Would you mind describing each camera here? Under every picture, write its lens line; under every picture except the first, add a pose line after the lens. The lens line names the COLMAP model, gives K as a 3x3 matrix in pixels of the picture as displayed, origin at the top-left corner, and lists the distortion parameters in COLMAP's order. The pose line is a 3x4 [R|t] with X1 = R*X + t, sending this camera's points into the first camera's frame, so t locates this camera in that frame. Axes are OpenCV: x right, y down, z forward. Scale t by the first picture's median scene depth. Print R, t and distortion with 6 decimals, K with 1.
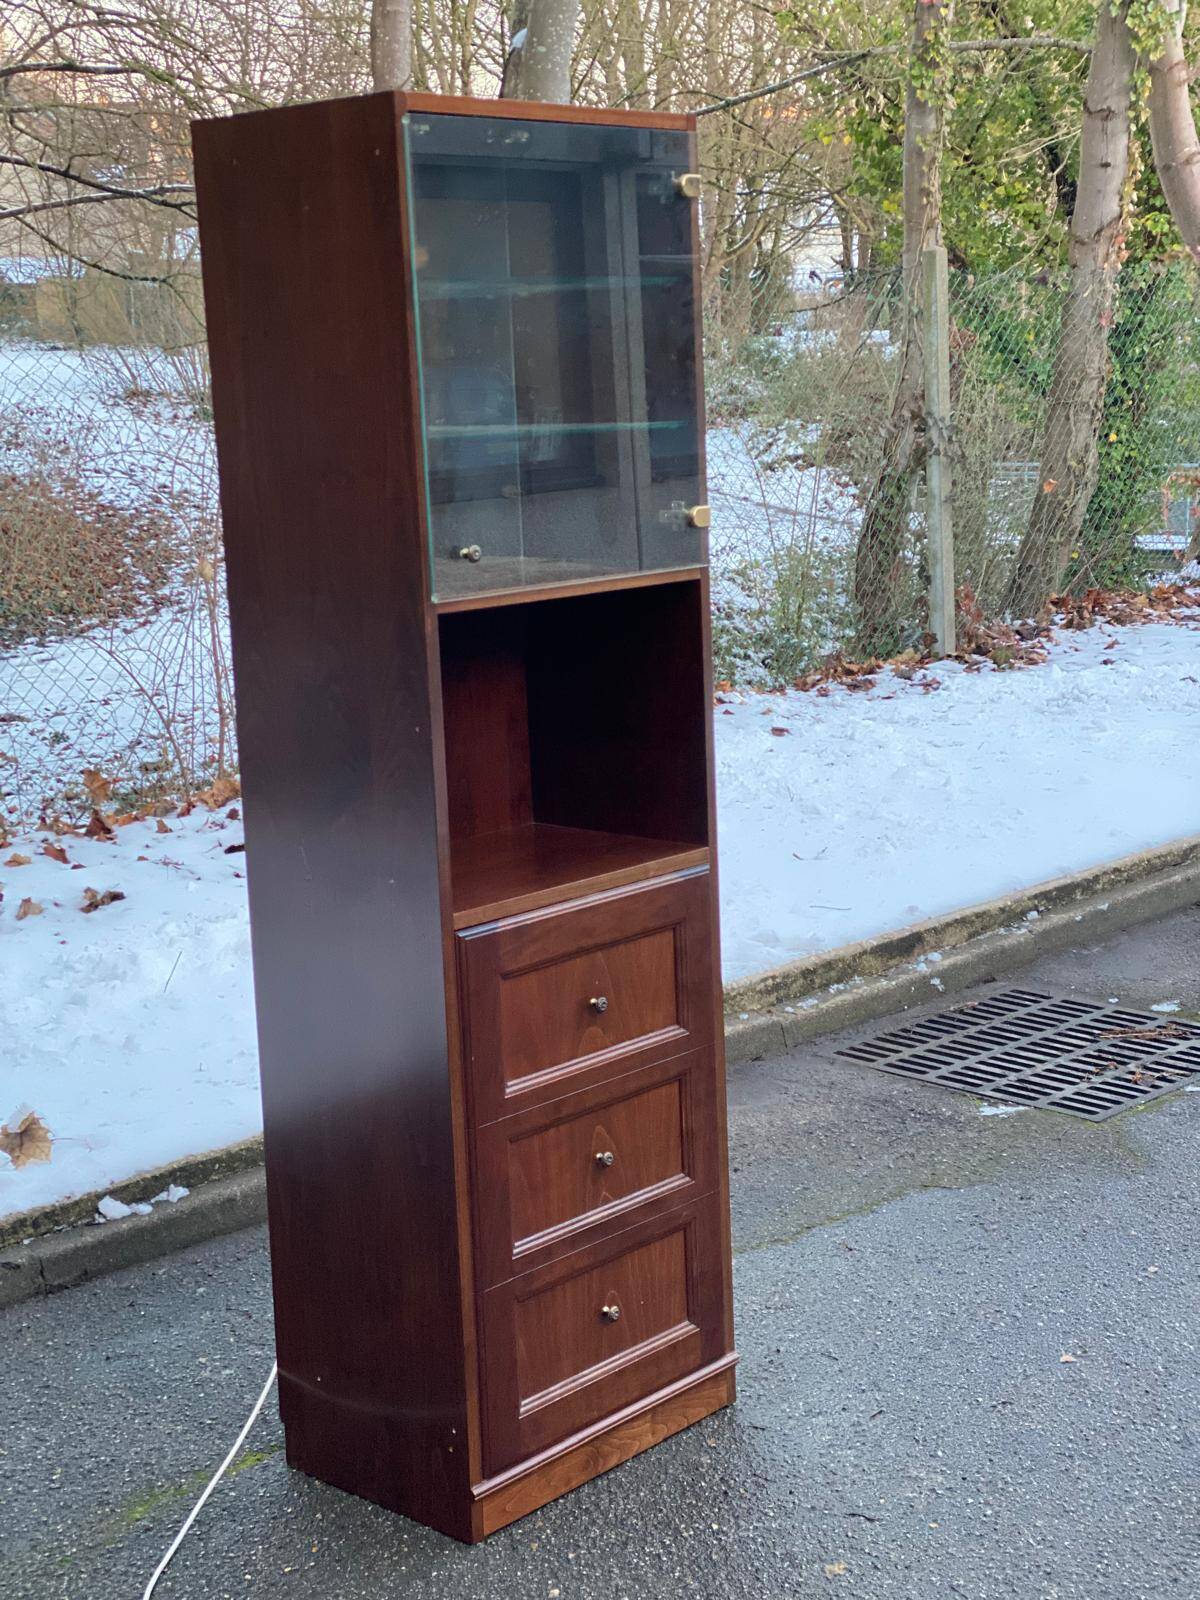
lens RADIAL K [[2367.0, 0, 598.4], [0, 2367.0, 793.7], [0, 0, 1]] dist [0.149062, -0.134246]
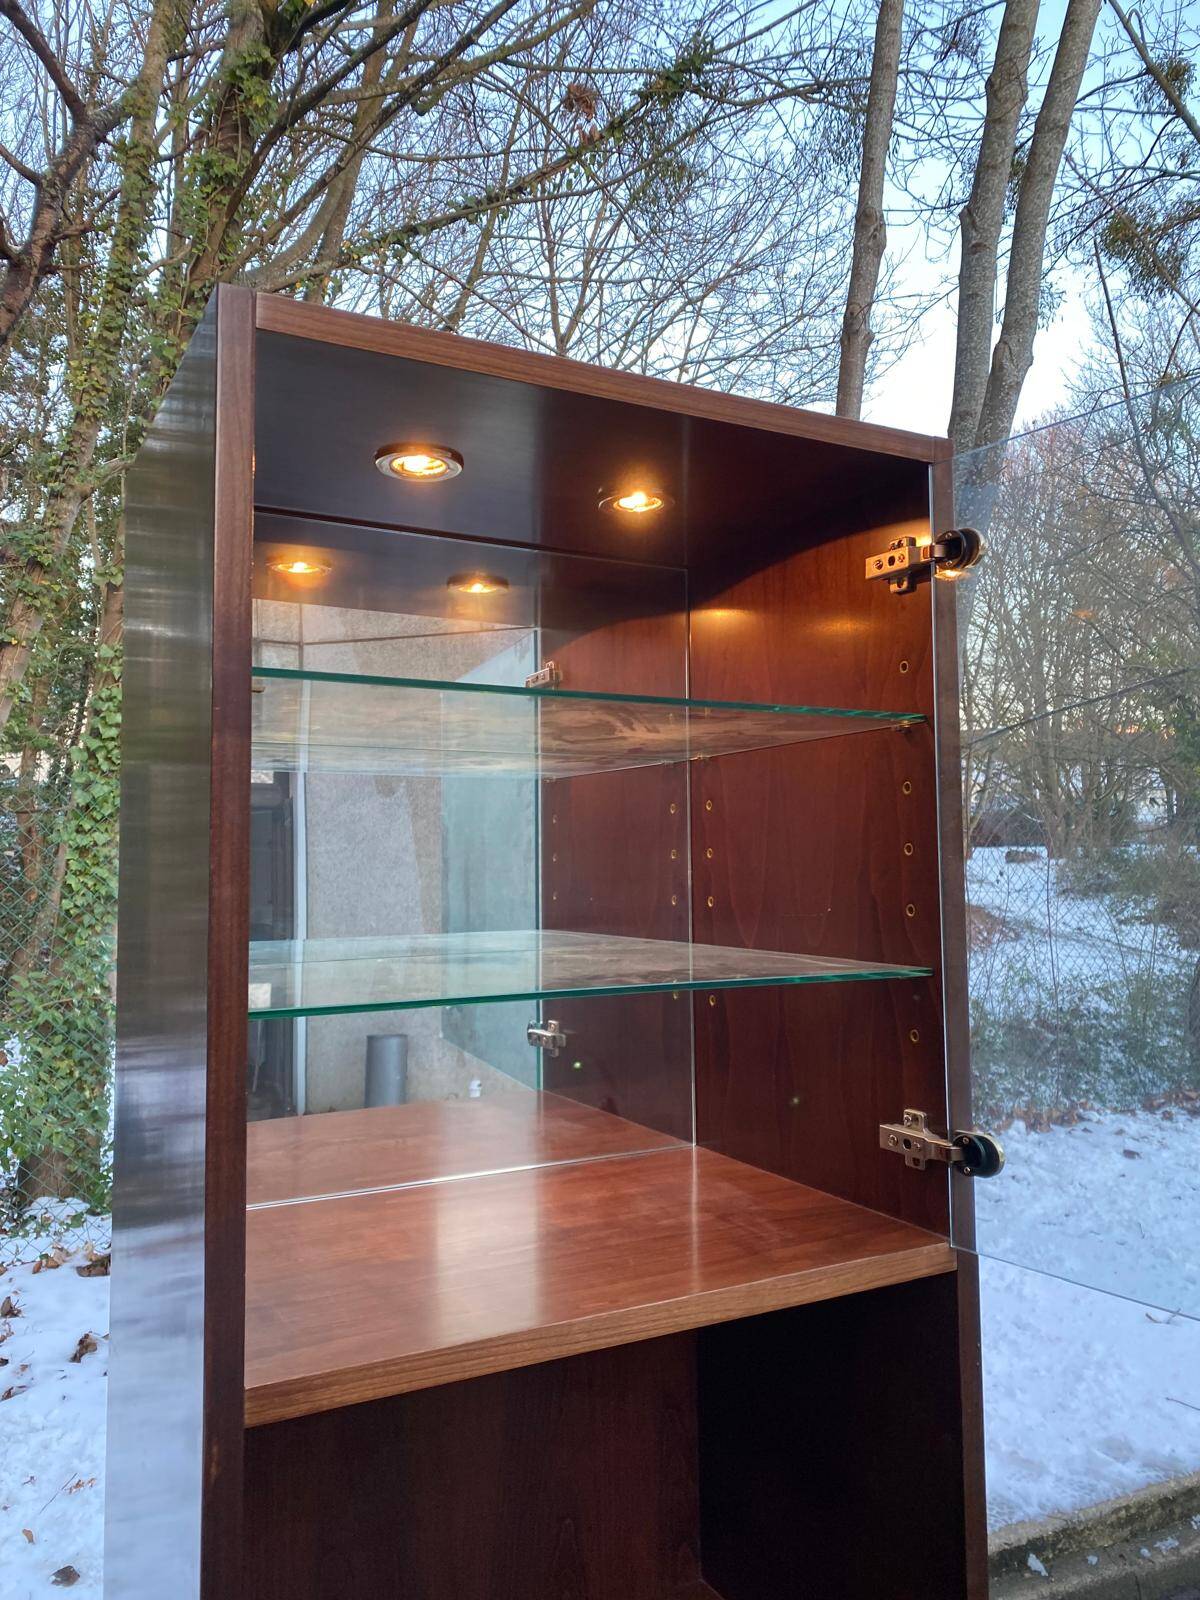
lens RADIAL K [[1216.2, 0, 596.8], [0, 1216.2, 776.8], [0, 0, 1]] dist [0.014943, -0.011488]
pose [[0.943719, 0.007616, -0.330660, 0.033374], [-0.086417, 0.970686, -0.224279, -0.076557], [0.319259, 0.240231, 0.916713, 0.418080]]
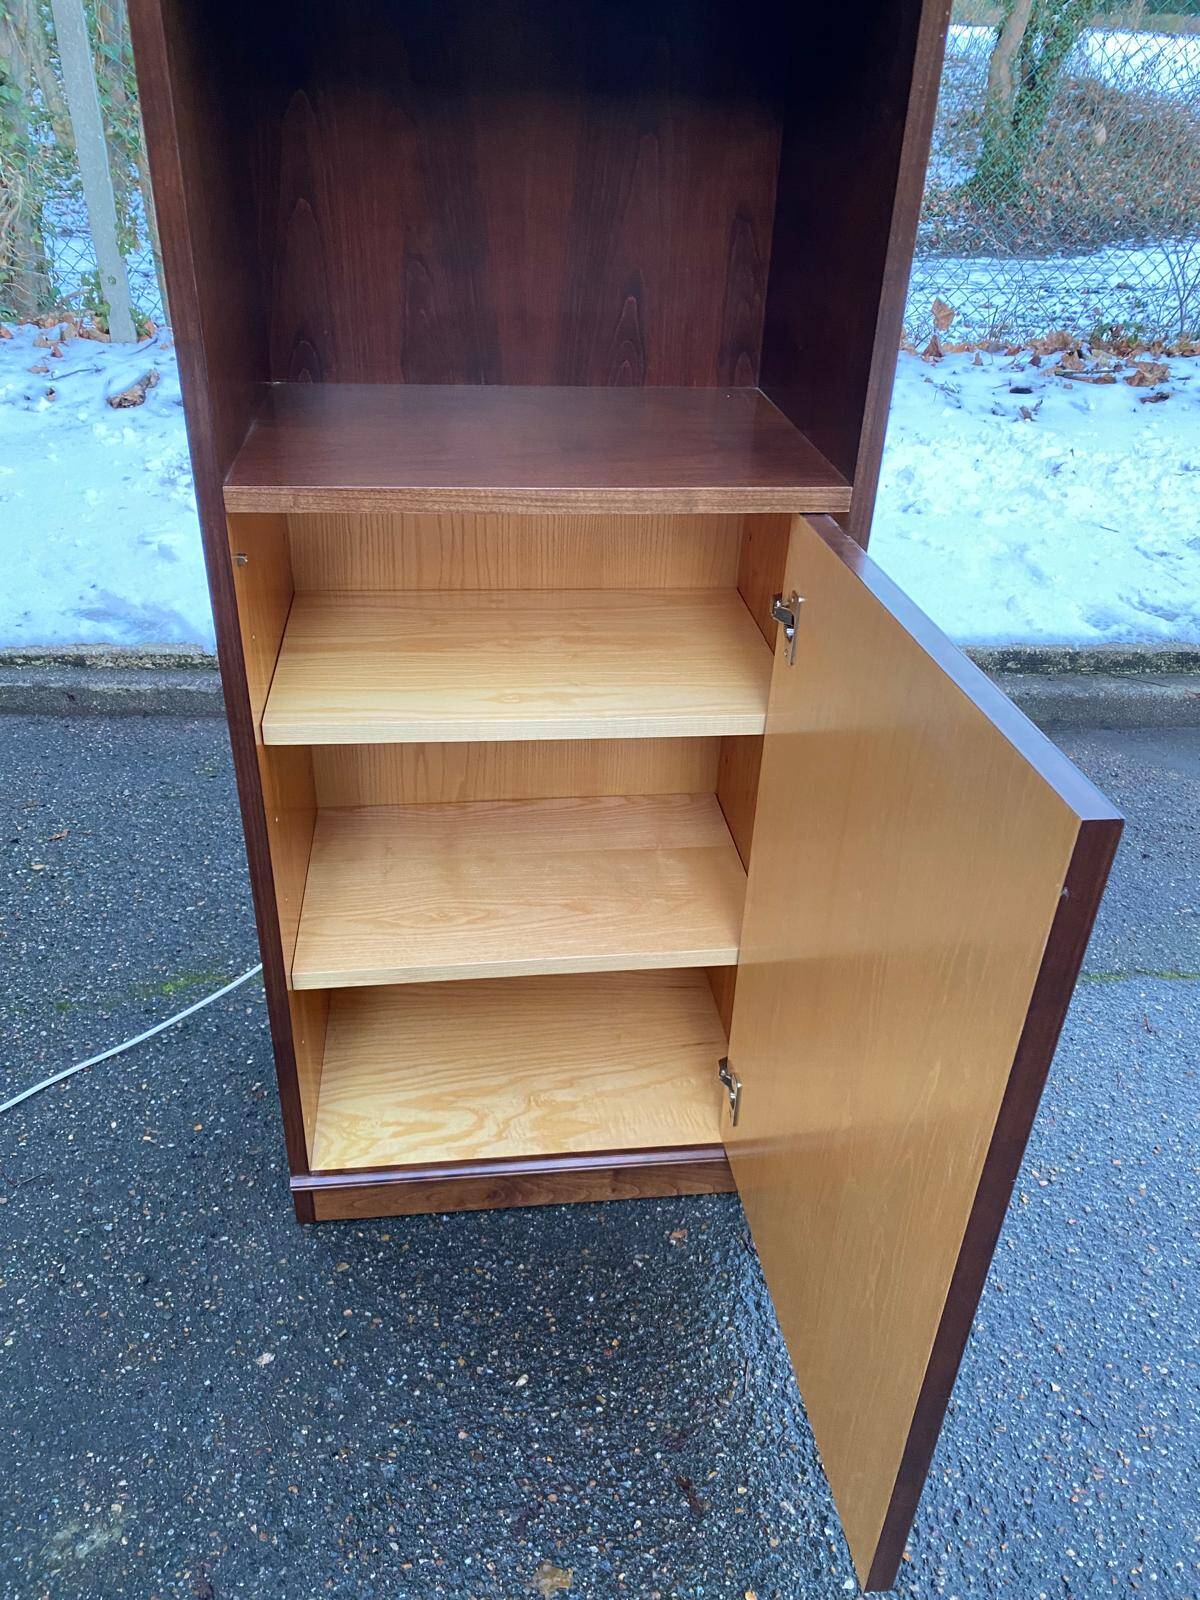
lens RADIAL K [[1222.8, 0, 598.9], [0, 1222.8, 803.2], [0, 0, 1]] dist [-0.000543, 0.004246]
pose [[0.756224, 0.395678, -0.521117, 0.111496], [-0.178602, 0.891018, 0.417359, -0.013347], [0.629465, -0.222545, 0.744478, 0.435537]]
